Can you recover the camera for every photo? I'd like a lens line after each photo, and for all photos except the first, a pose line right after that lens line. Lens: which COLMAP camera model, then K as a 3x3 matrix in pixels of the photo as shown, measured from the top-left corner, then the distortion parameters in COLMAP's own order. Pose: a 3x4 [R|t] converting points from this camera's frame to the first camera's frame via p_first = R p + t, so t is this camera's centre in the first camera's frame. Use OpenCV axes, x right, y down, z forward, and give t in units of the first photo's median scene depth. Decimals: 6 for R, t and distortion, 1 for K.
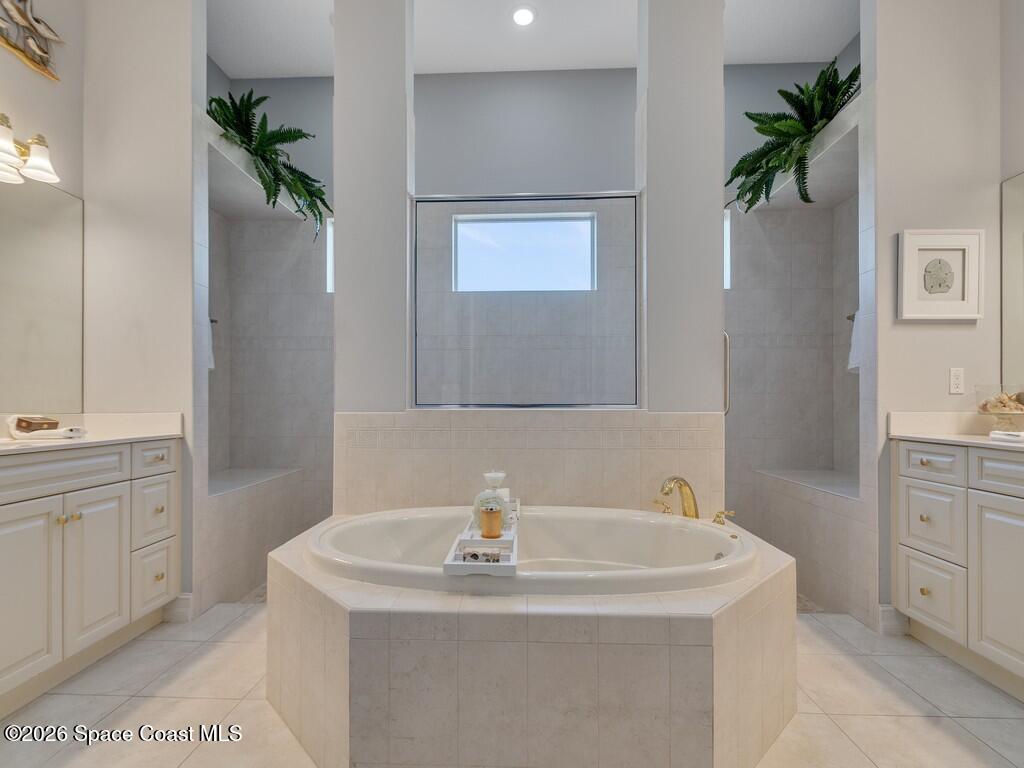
lens RADIAL K [[486.1, 0, 507.6], [0, 486.1, 394.9], [0, 0, 1]] dist [0.004498, -0.000108]
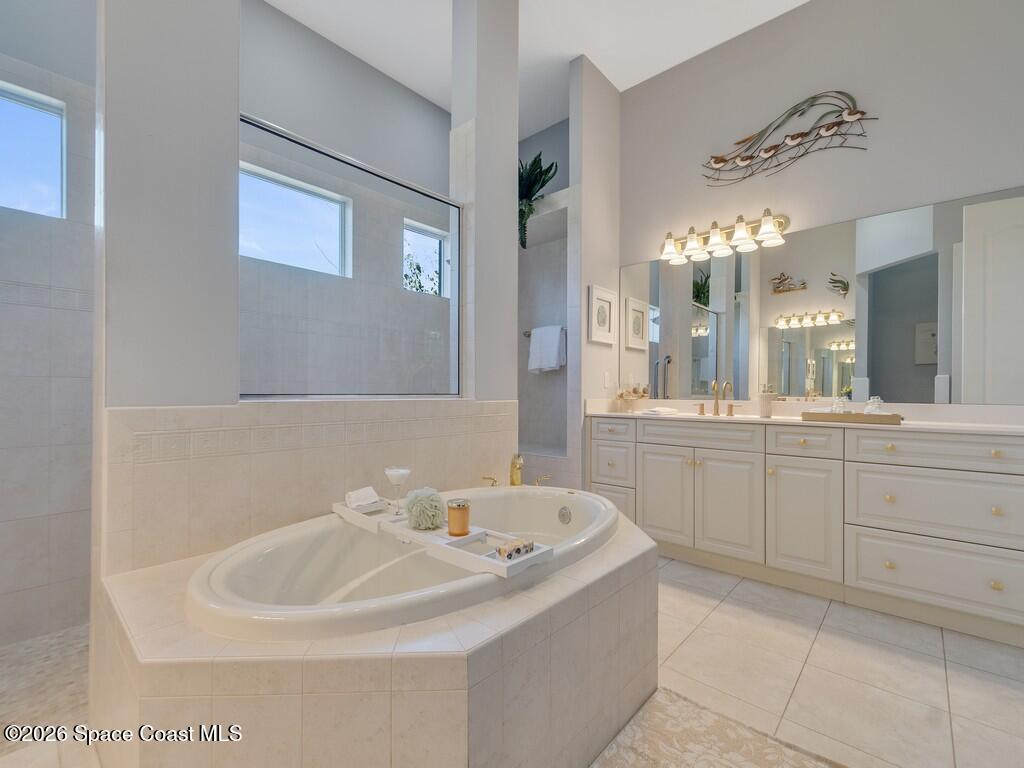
lens RADIAL K [[446.0, 0, 508.1], [0, 446.0, 388.2], [0, 0, 1]] dist [0.000357, -0.000023]
pose [[0.646879, 0.009180, 0.762538, -0.473899], [-0.016480, 0.999862, 0.001944, 0.001069], [-0.762415, -0.013824, 0.646941, 0.268709]]
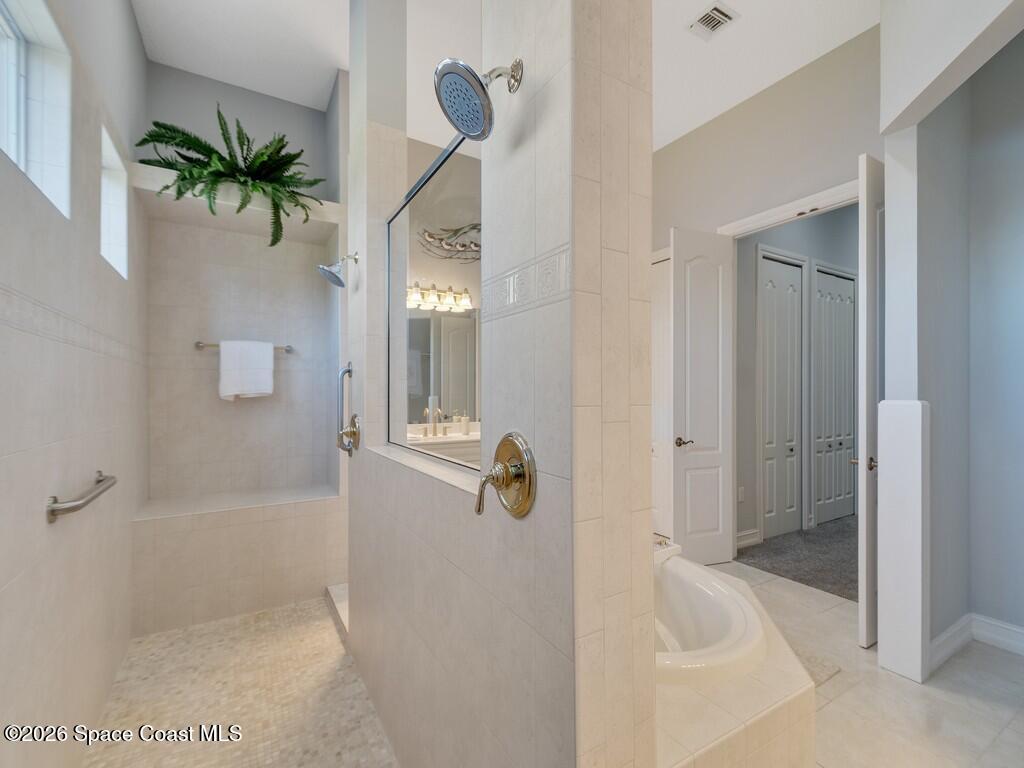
lens RADIAL K [[446.0, 0, 508.7], [0, 446.0, 391.2], [0, 0, 1]] dist [0.000357, -0.000023]
pose [[-0.541889, 0.007037, 0.840420, -0.652181], [-0.009379, 0.999852, -0.014420, -0.075643], [-0.840398, -0.015696, -0.541743, 1.368808]]
